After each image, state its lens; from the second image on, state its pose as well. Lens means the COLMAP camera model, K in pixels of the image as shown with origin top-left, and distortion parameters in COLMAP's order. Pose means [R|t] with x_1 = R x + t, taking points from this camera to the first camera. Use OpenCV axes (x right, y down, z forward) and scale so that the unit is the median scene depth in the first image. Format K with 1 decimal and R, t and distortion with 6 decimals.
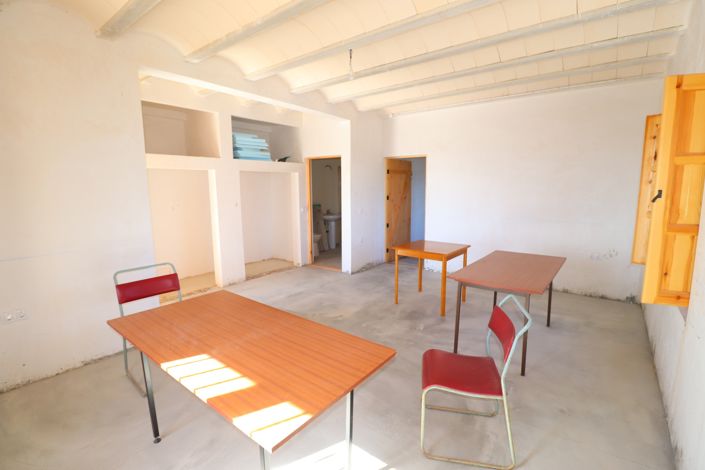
lens RADIAL K [[327.9, 0, 353.4], [0, 327.9, 233.0], [0, 0, 1]] dist [-0.001567, -0.009115]
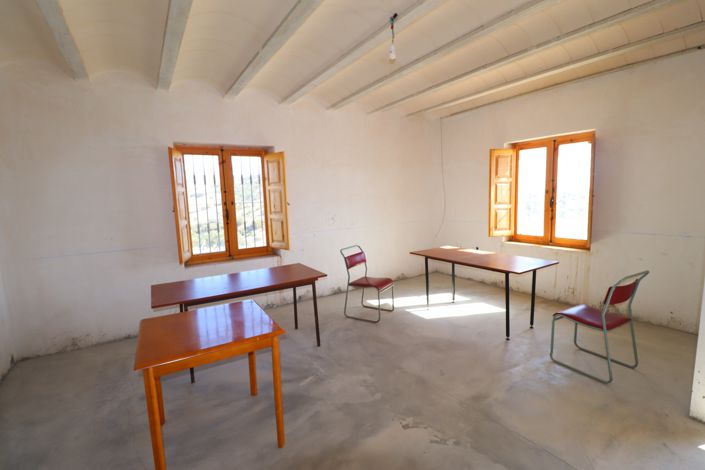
lens RADIAL K [[327.9, 0, 356.2], [0, 327.9, 231.3], [0, 0, 1]] dist [-0.001567, -0.009115]
pose [[-0.945846, 0.000873, 0.324614, -0.134550], [0.084292, 0.966355, 0.243009, -0.204538], [-0.313480, 0.257211, -0.914096, 1.410535]]
